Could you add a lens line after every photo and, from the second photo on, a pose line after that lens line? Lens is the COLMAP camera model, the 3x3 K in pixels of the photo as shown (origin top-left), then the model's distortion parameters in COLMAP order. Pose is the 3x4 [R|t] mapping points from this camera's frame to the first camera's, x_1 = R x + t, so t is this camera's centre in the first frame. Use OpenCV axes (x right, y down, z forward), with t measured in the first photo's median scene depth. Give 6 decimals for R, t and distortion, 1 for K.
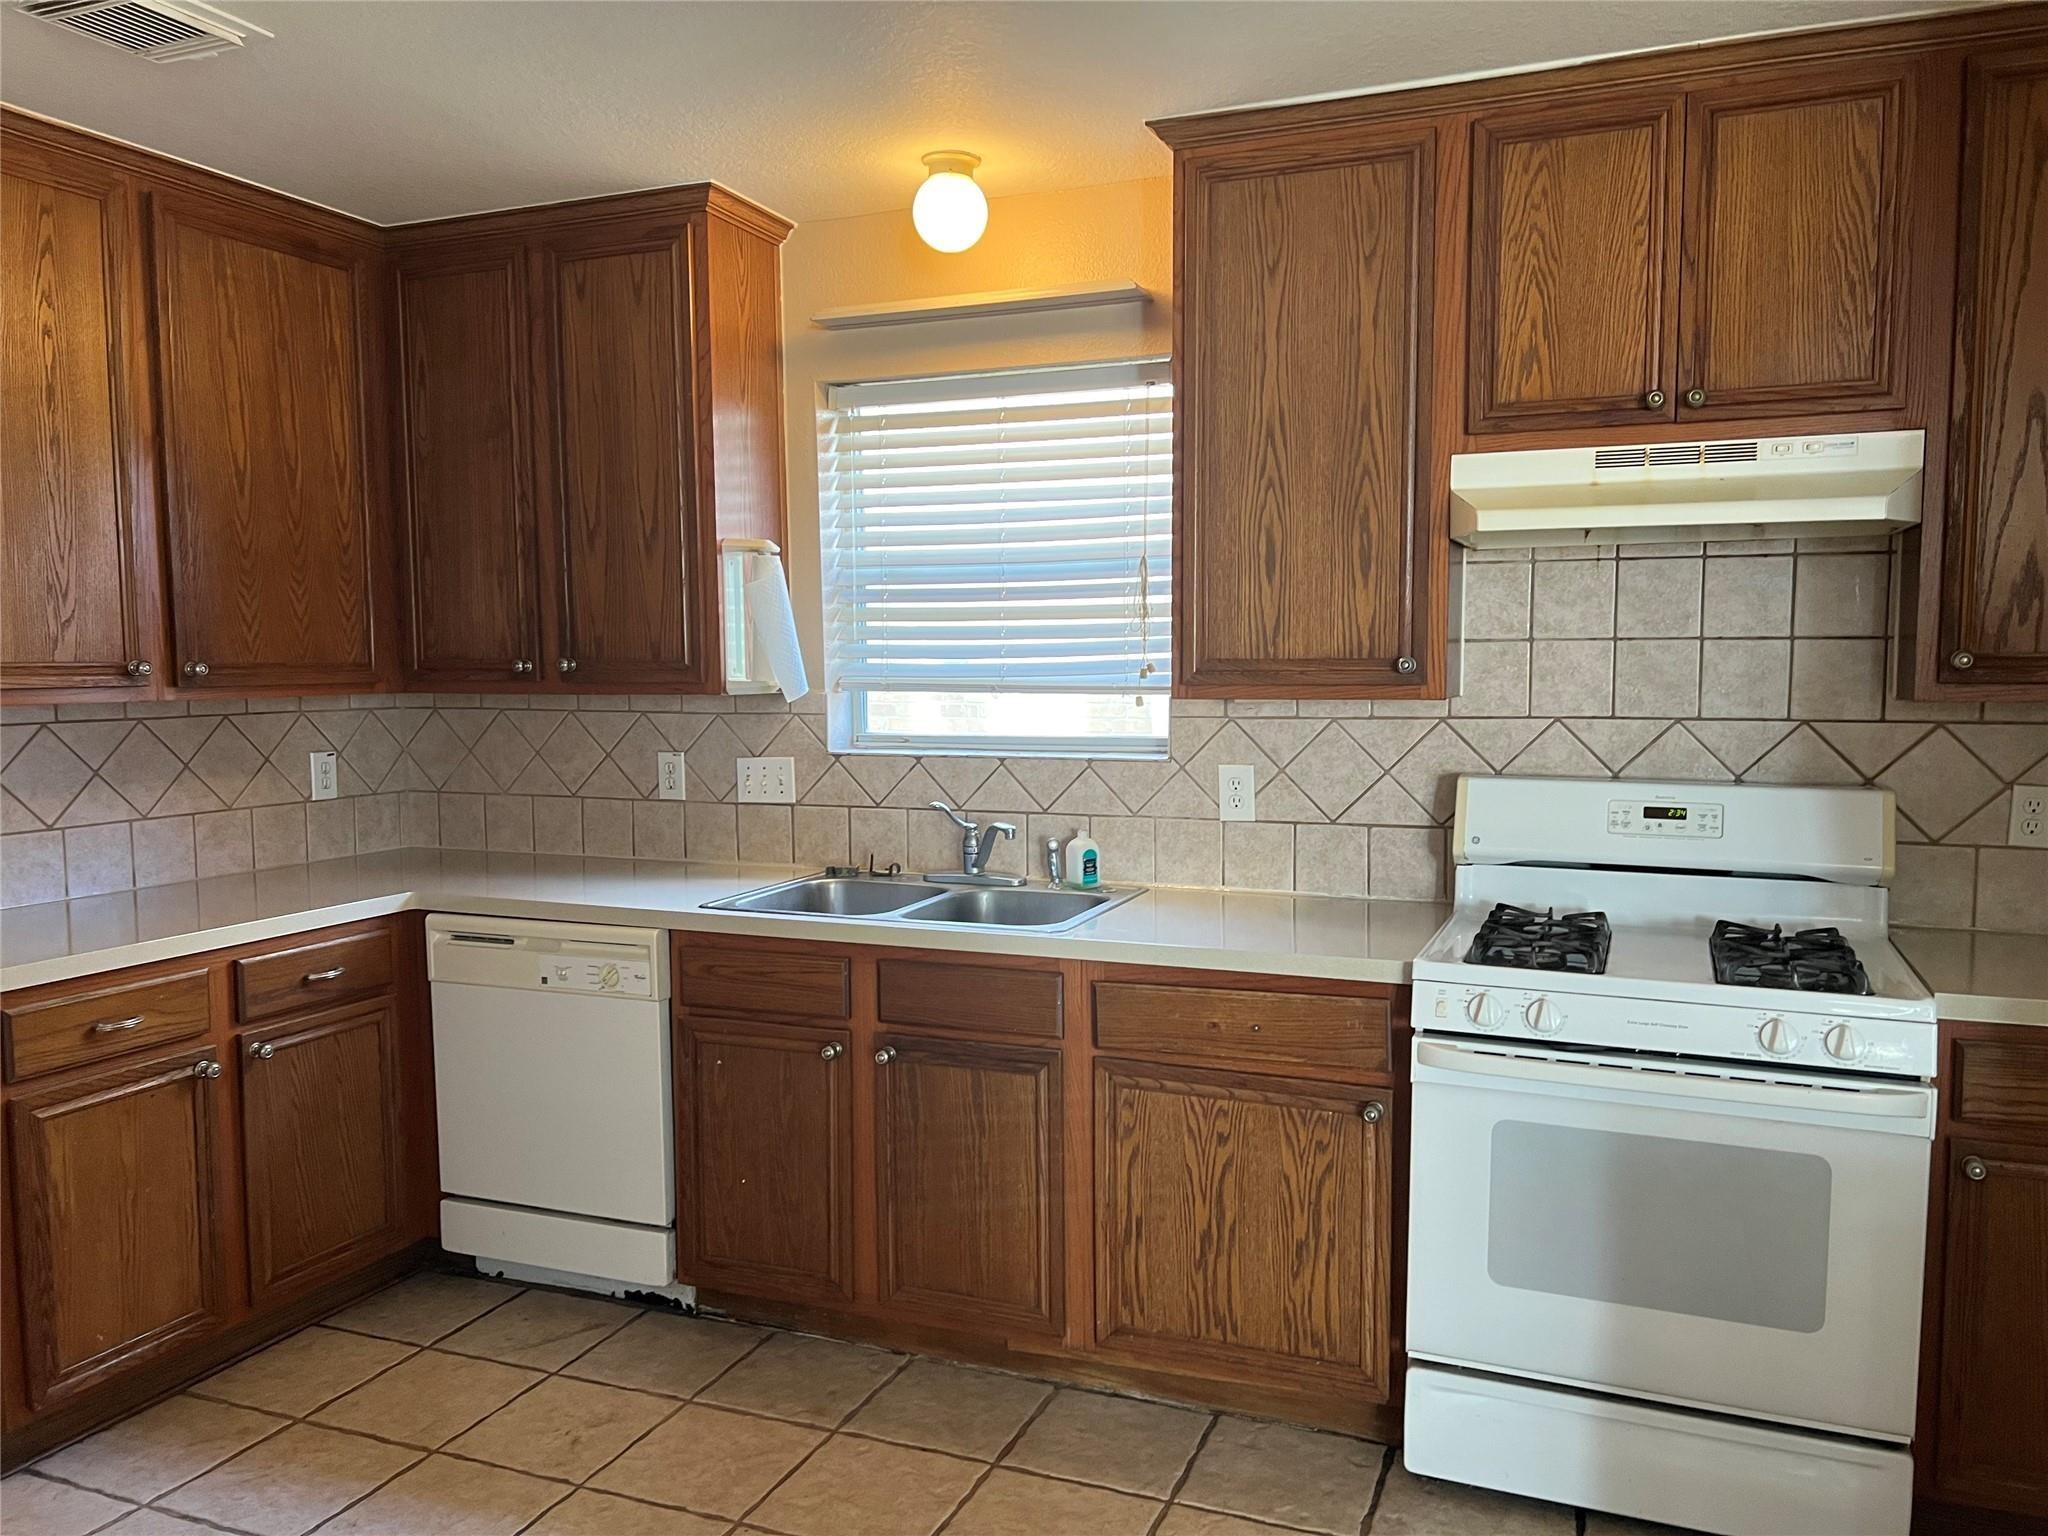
lens RADIAL K [[1532.3, 0, 1034.2], [0, 1532.3, 774.7], [0, 0, 1]] dist [0.059908, -0.079069]
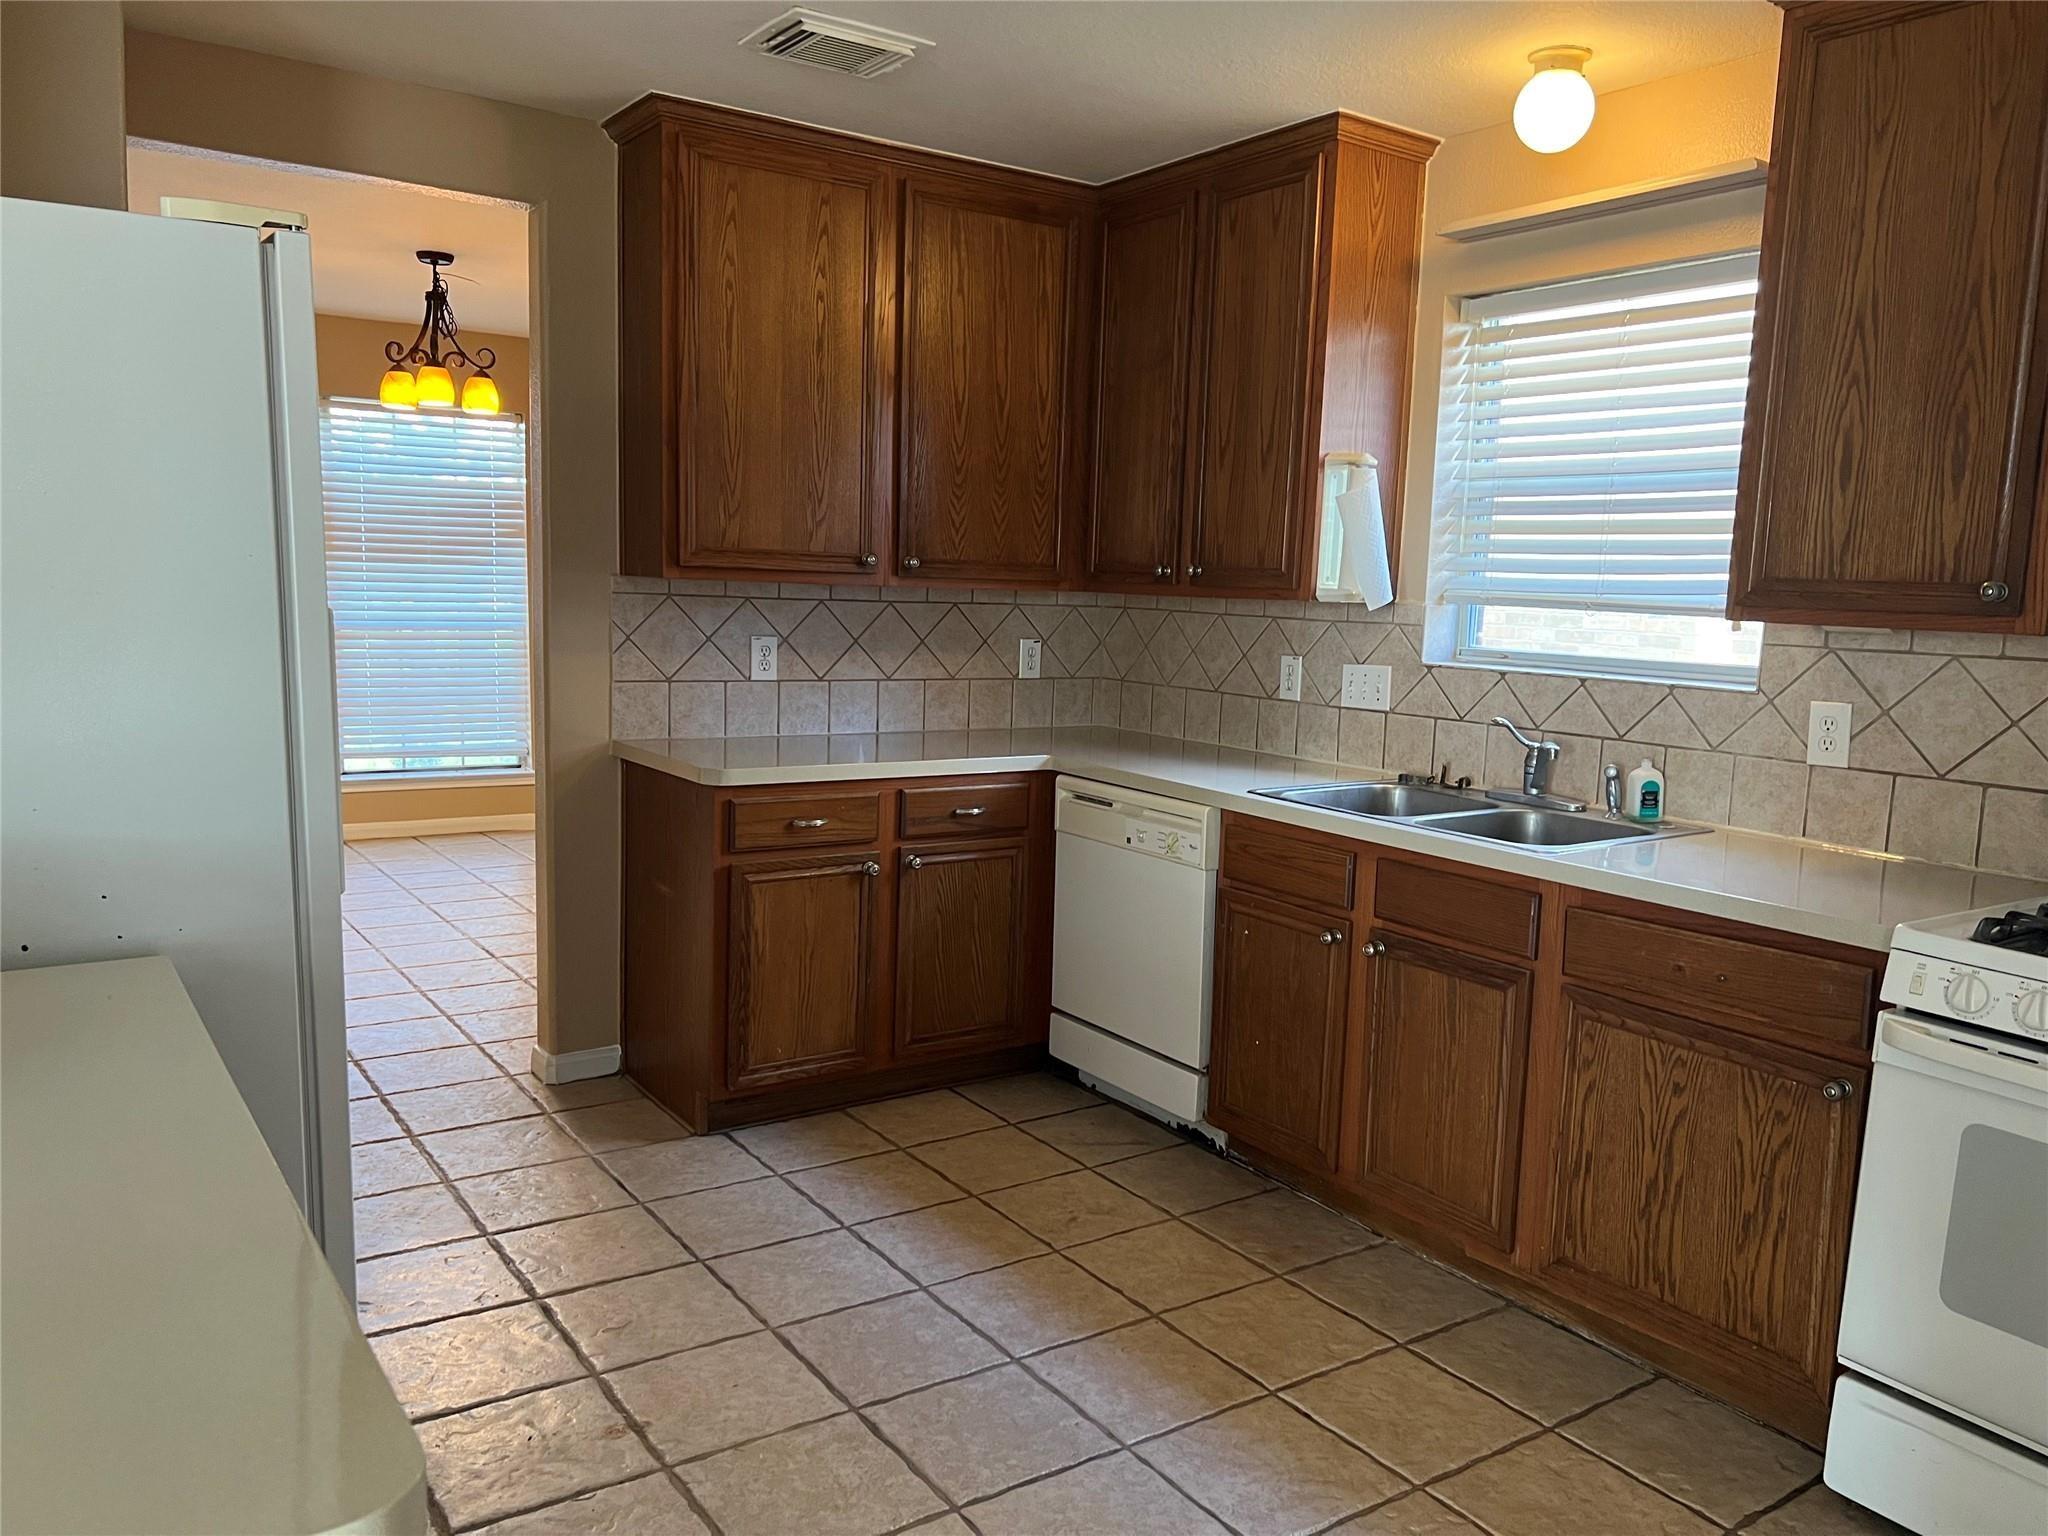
lens RADIAL K [[1532.3, 0, 1018.8], [0, 1532.3, 771.9], [0, 0, 1]] dist [0.059908, -0.079069]
pose [[0.831455, 0.104872, -0.545604, 0.245433], [-0.081475, 0.994422, 0.066980, 0.012303], [0.549586, -0.011237, 0.835362, -0.005120]]
